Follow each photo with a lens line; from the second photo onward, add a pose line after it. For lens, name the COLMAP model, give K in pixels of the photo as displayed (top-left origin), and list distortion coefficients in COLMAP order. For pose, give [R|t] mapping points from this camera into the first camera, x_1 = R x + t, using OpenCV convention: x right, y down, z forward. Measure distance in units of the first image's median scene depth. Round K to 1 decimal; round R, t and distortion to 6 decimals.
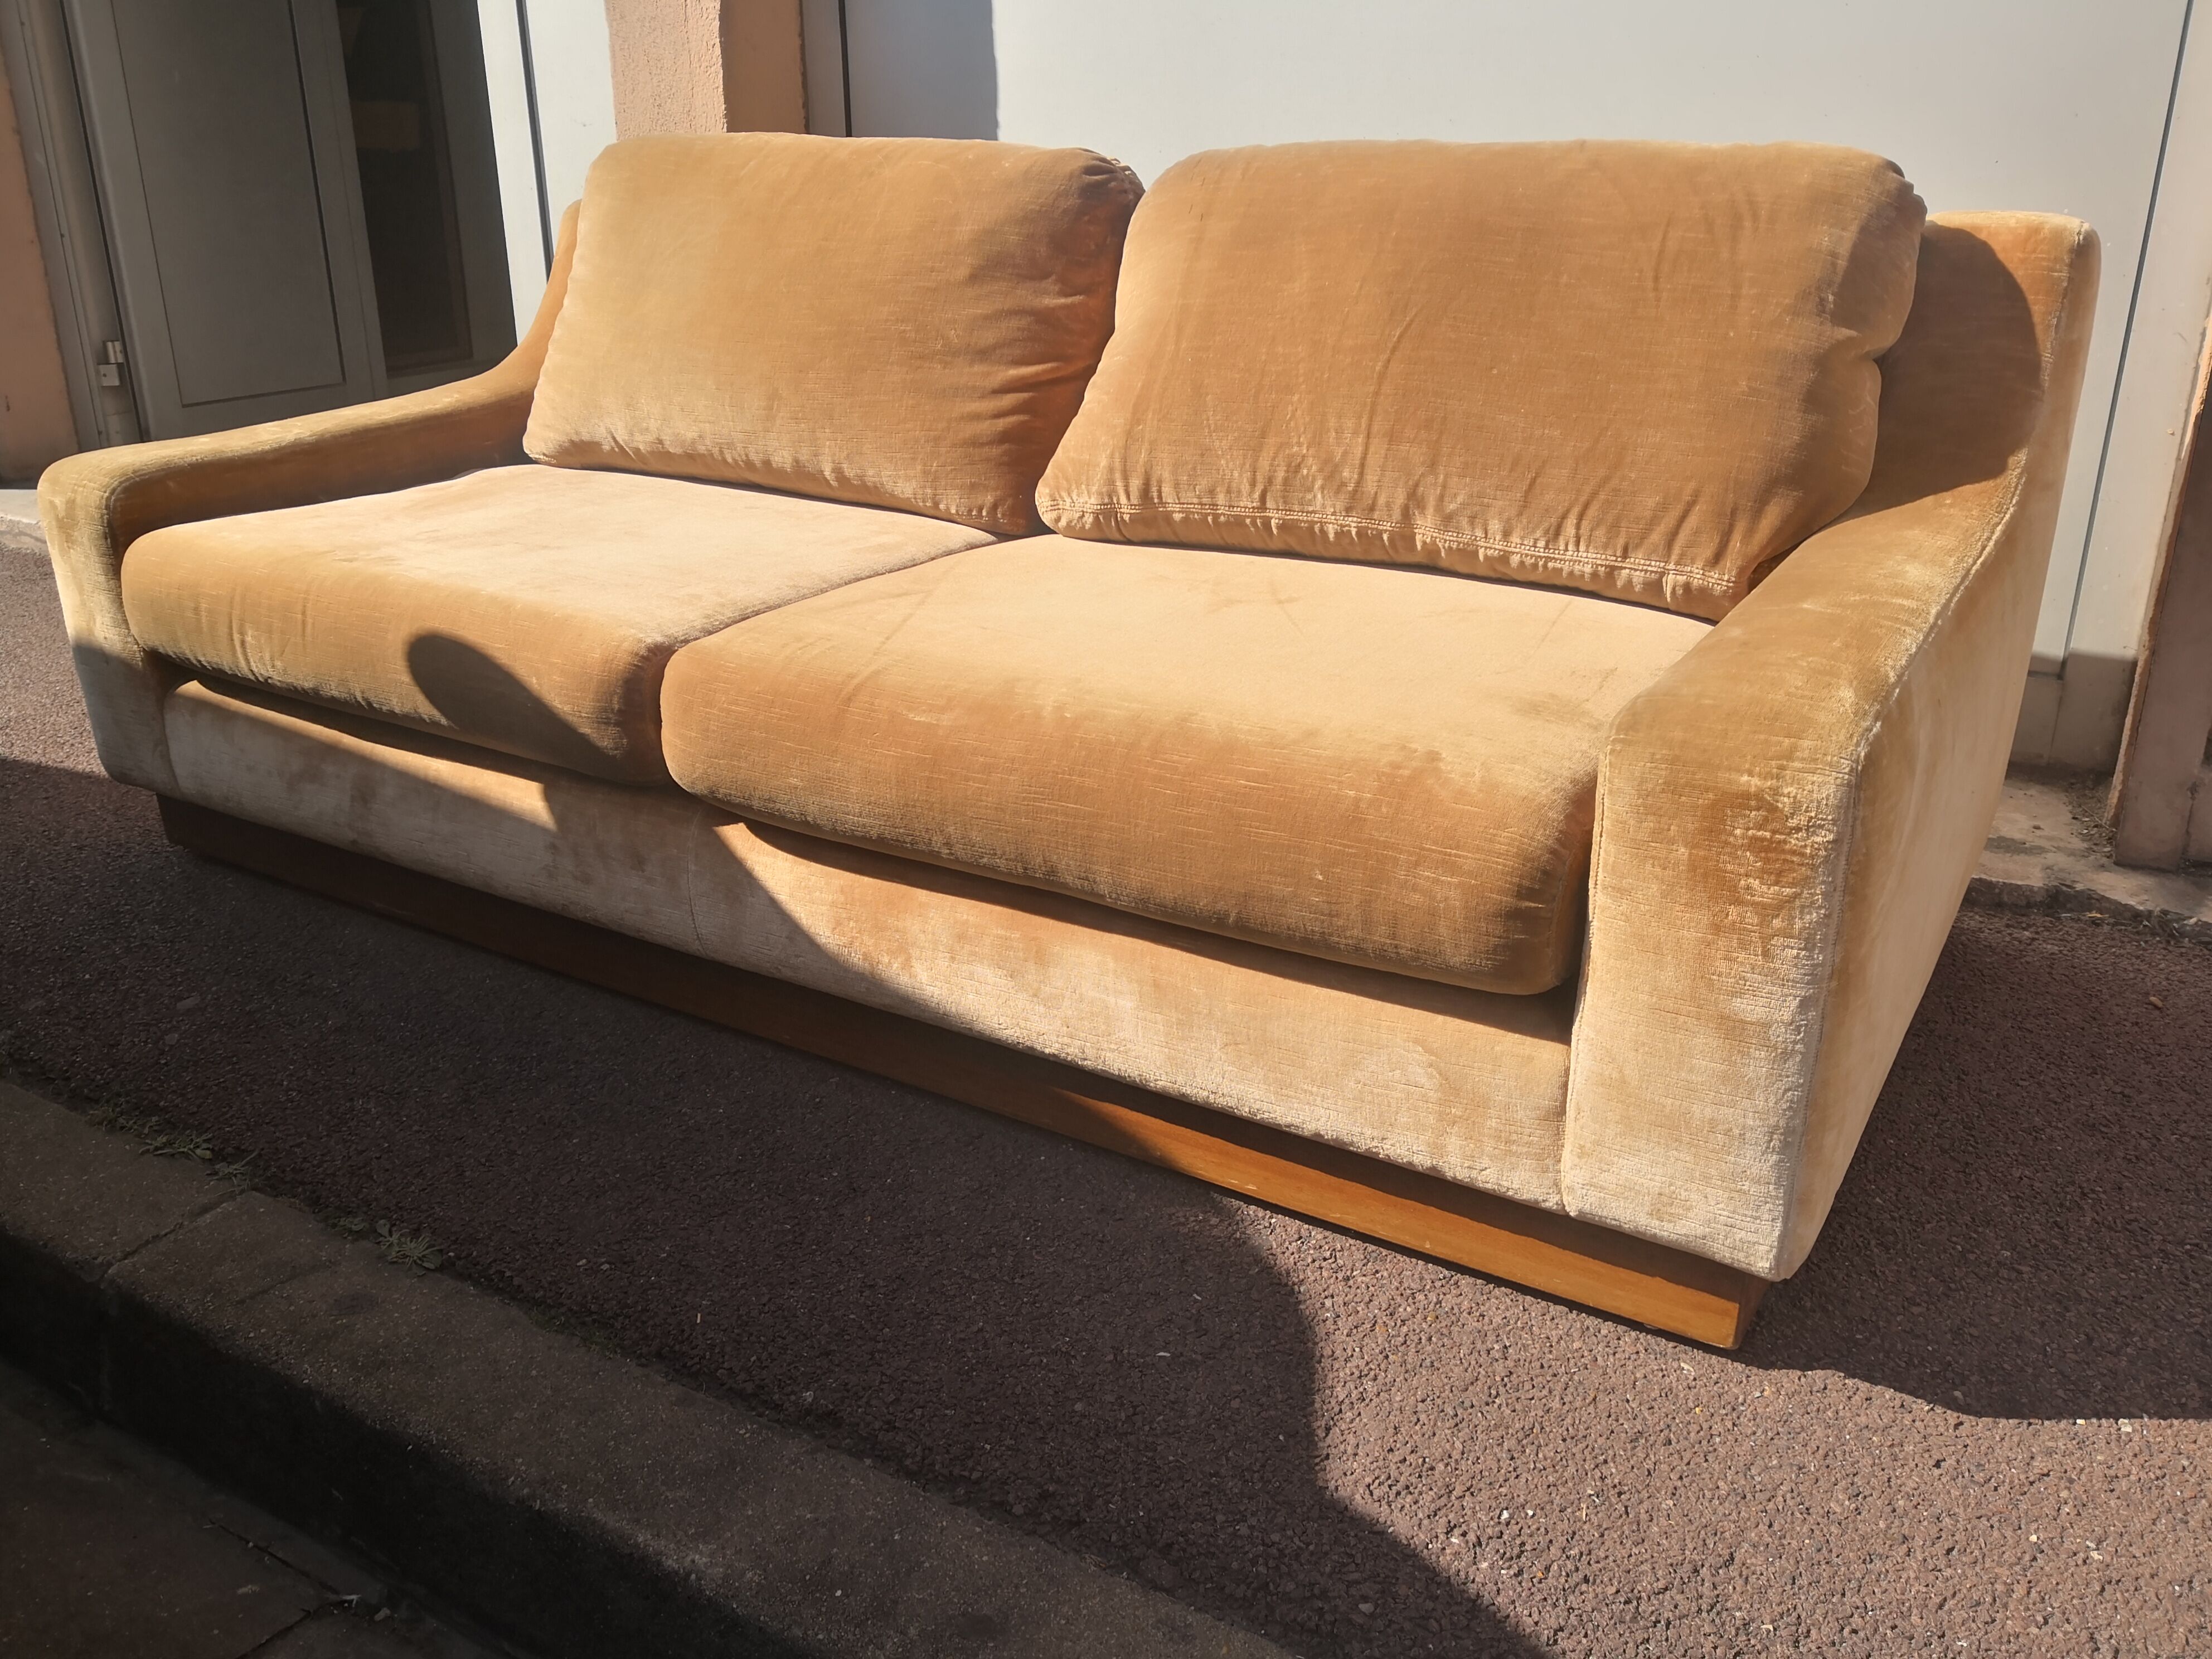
lens RADIAL K [[1855.3, 0, 1106.0], [0, 1855.3, 829.5], [0, 0, 1]] dist [0.014418, -0.024863]
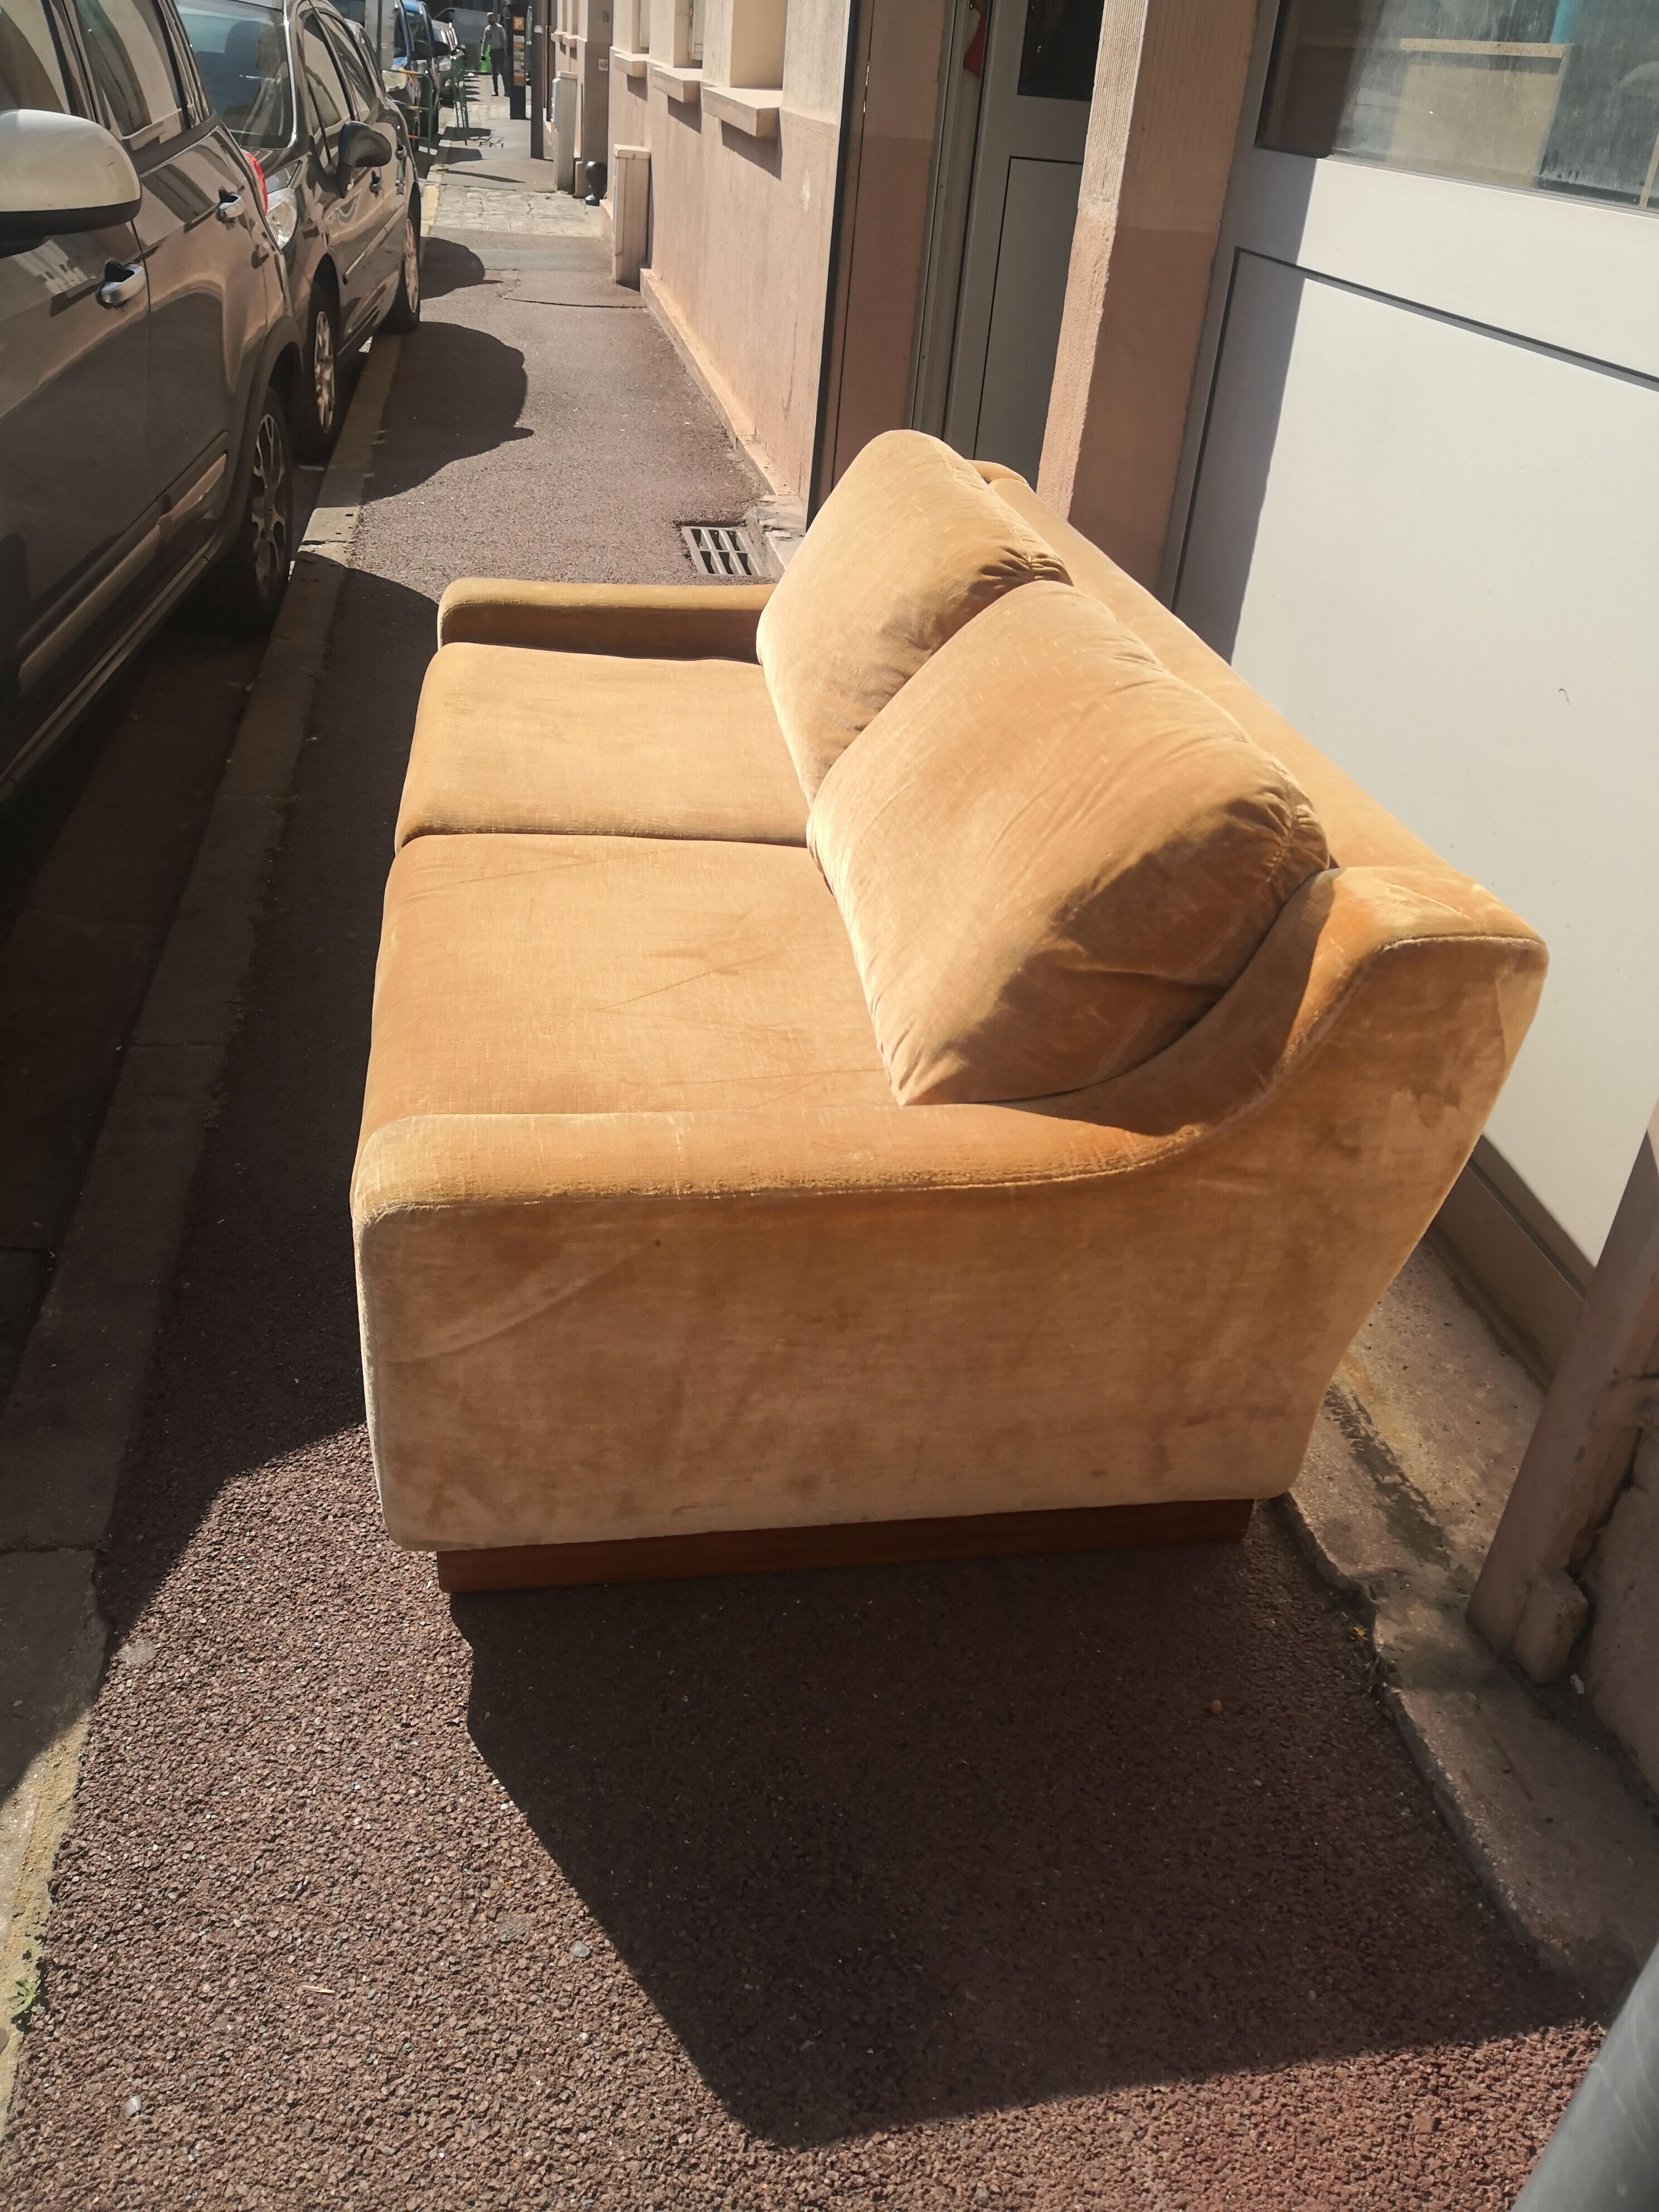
lens RADIAL K [[1822.1, 0, 829.5], [0, 1822.1, 1106.0], [0, 0, 1]] dist [0.045880, -0.092264]
pose [[0.642438, 0.442252, -0.625848, 1.004764], [-0.360962, 0.895038, 0.261943, -0.410108], [0.676003, 0.057625, 0.734642, 0.157009]]
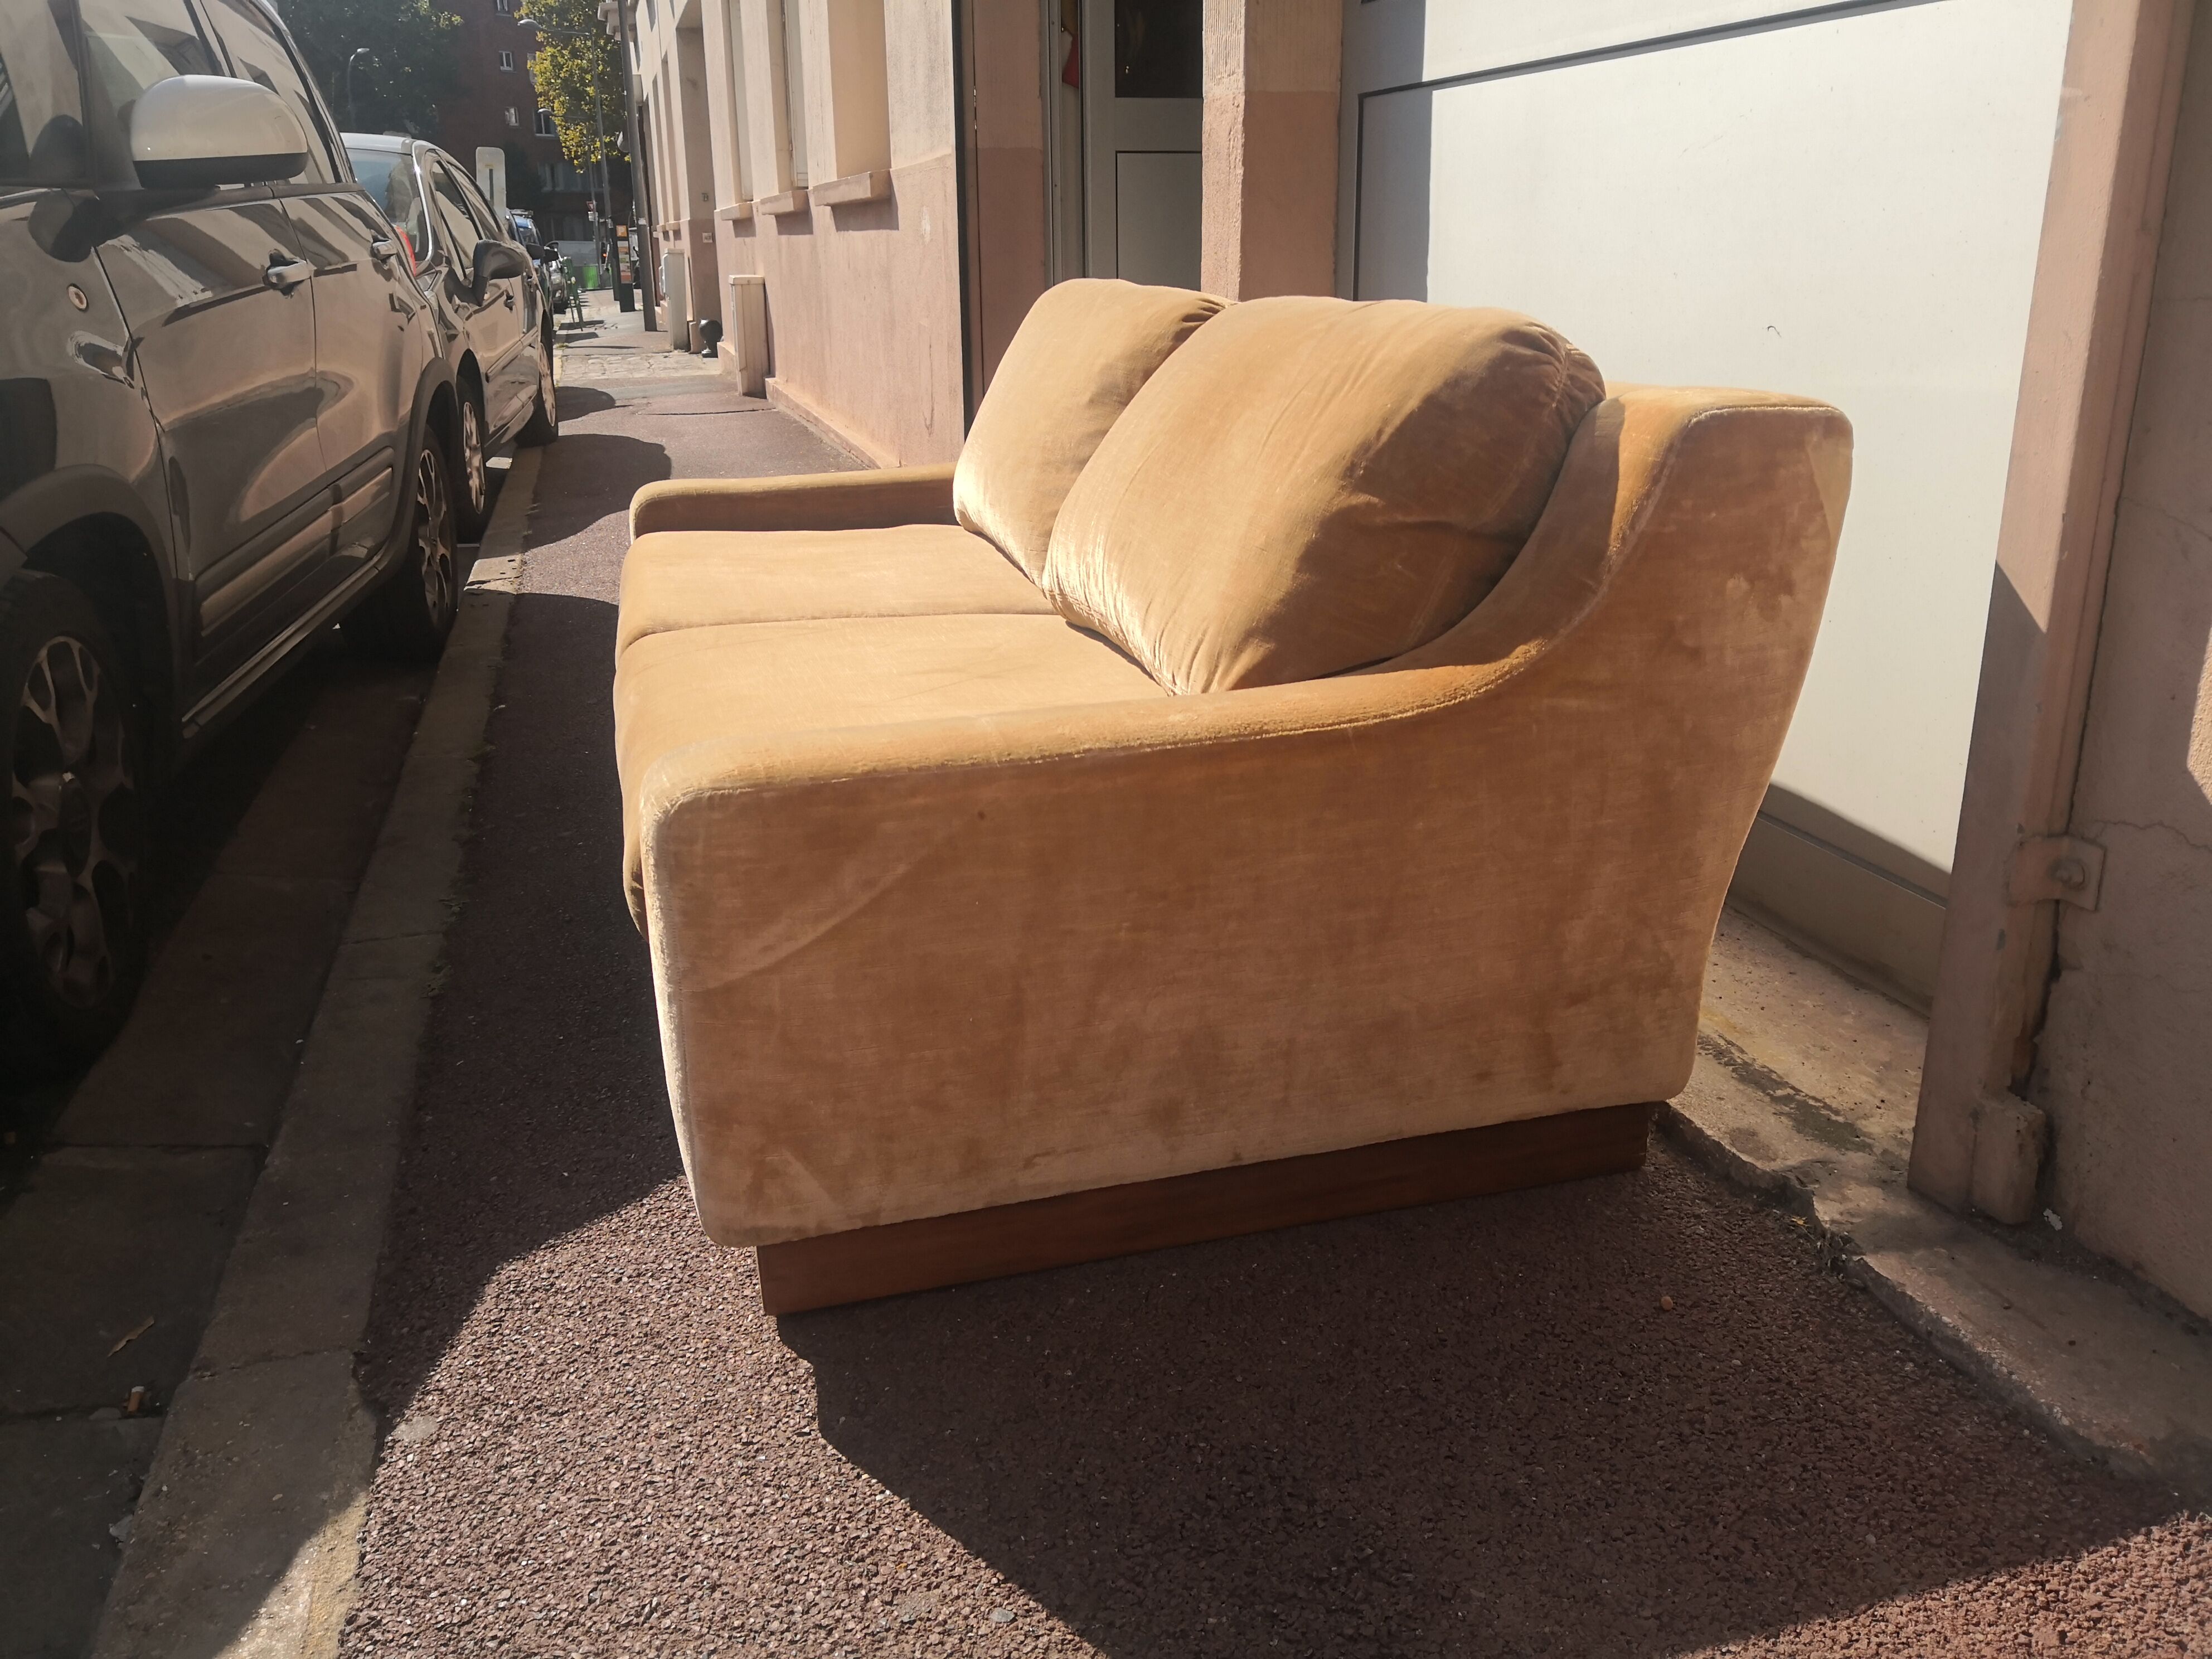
lens RADIAL K [[1829.7, 0, 1101.2], [0, 1829.7, 825.0], [0, 0, 1]] dist [0.034303, -0.062334]
pose [[0.721137, 0.209105, -0.660482, 0.997879], [-0.245394, 0.968649, 0.038740, -0.099982], [0.647876, 0.134142, 0.749842, 0.187352]]
